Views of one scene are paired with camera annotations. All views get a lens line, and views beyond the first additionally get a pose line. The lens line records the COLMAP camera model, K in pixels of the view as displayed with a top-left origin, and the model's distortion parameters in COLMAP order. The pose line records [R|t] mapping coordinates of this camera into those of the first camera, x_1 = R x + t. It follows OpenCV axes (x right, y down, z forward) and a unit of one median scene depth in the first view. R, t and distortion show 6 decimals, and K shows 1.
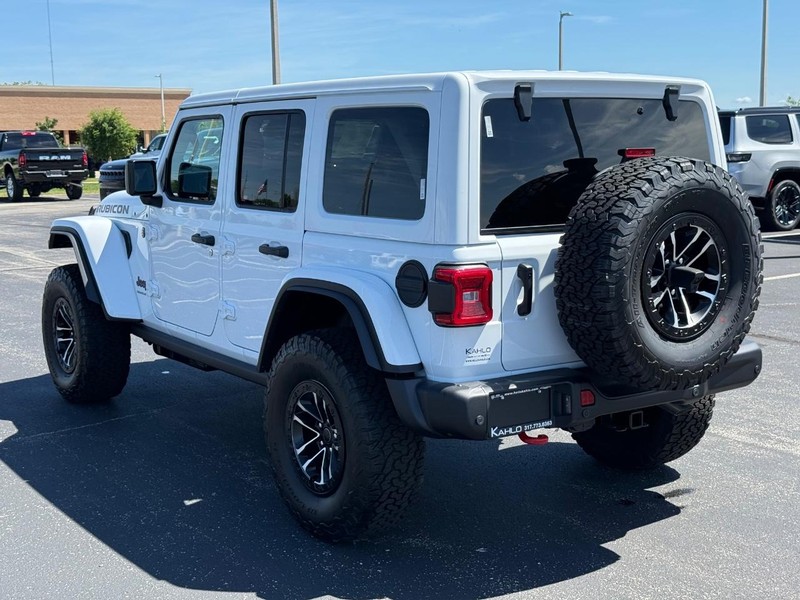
lens RADIAL K [[1117.7, 0, 400.0], [0, 1117.7, 300.0], [0, 0, 1]] dist [0.165148, -0.303578]
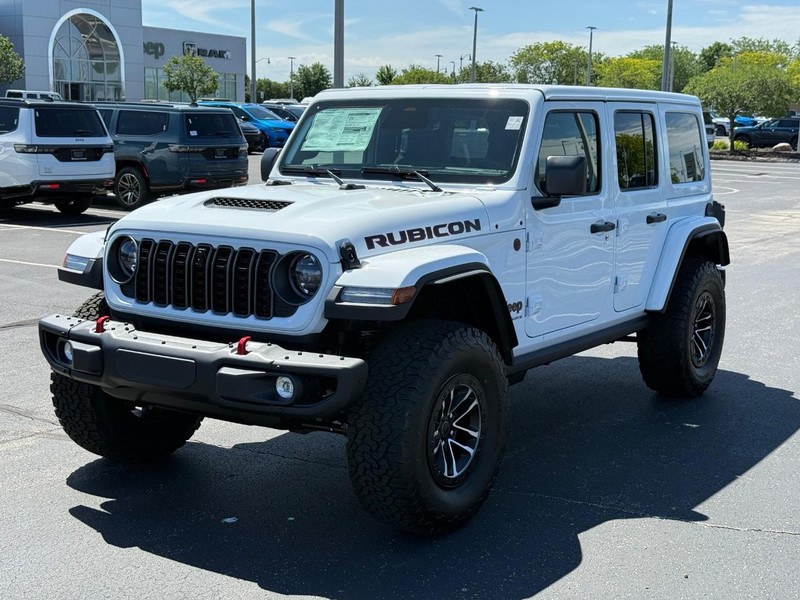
lens RADIAL K [[1117.7, 0, 400.0], [0, 1117.7, 300.0], [0, 0, 1]] dist [0.165148, -0.303578]
pose [[-0.367552, -0.136360, 0.919952, -1.458599], [0.123312, 0.973313, 0.193537, -0.289256], [-0.921792, 0.184576, -0.340928, 2.073704]]
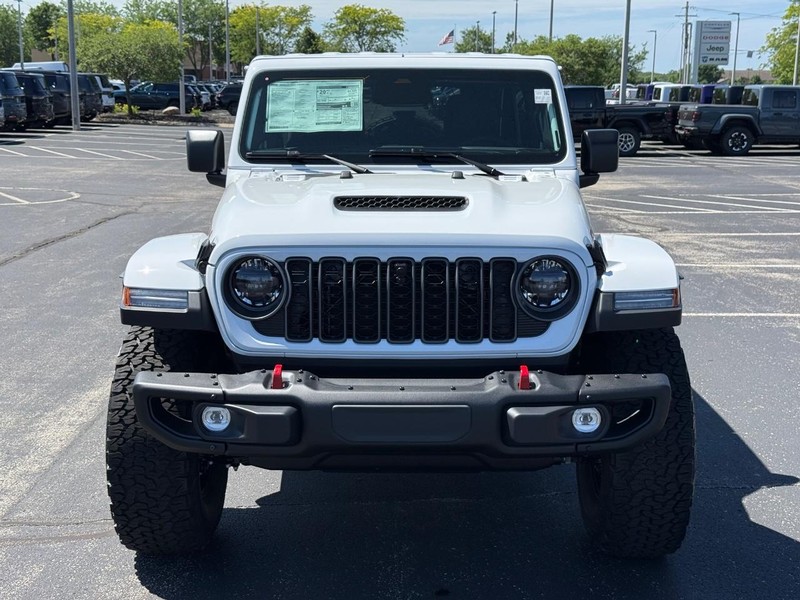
lens RADIAL K [[1117.7, 0, 400.0], [0, 1117.7, 300.0], [0, 0, 1]] dist [0.165148, -0.303578]
pose [[-0.814551, -0.096578, 0.571997, -0.867082], [0.087980, 0.954069, 0.286377, -0.370691], [-0.573382, 0.283593, -0.768641, 2.542572]]
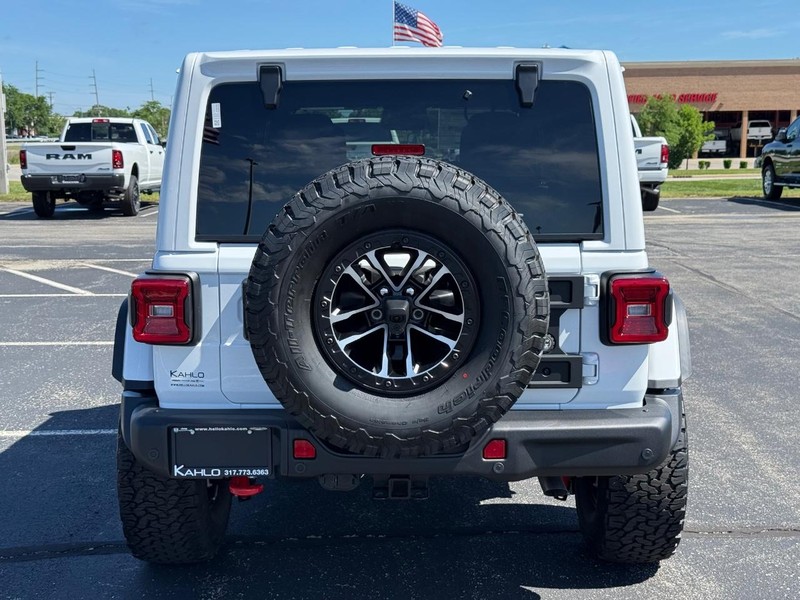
lens RADIAL K [[1117.7, 0, 400.0], [0, 1117.7, 300.0], [0, 0, 1]] dist [0.165148, -0.303578]
pose [[0.808893, 0.090296, -0.580980, 0.688263], [-0.084736, 0.995724, 0.036777, -0.056766], [0.581817, 0.019481, 0.813086, 0.379427]]
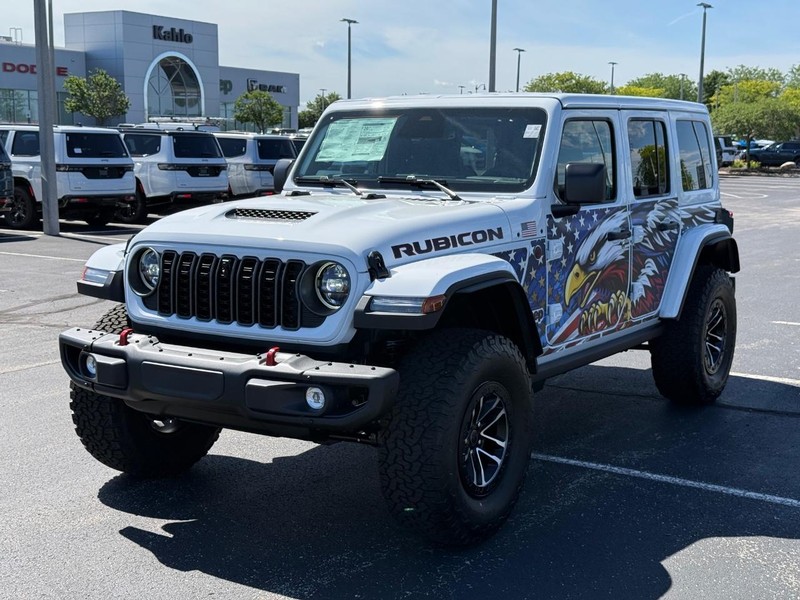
lens RADIAL K [[1117.7, 0, 400.0], [0, 1117.7, 300.0], [0, 0, 1]] dist [0.165148, -0.303578]
pose [[-0.381054, -0.121846, 0.916489, -1.438860], [0.131649, 0.974026, 0.184231, -0.290105], [-0.915132, 0.190857, -0.355116, 2.109049]]
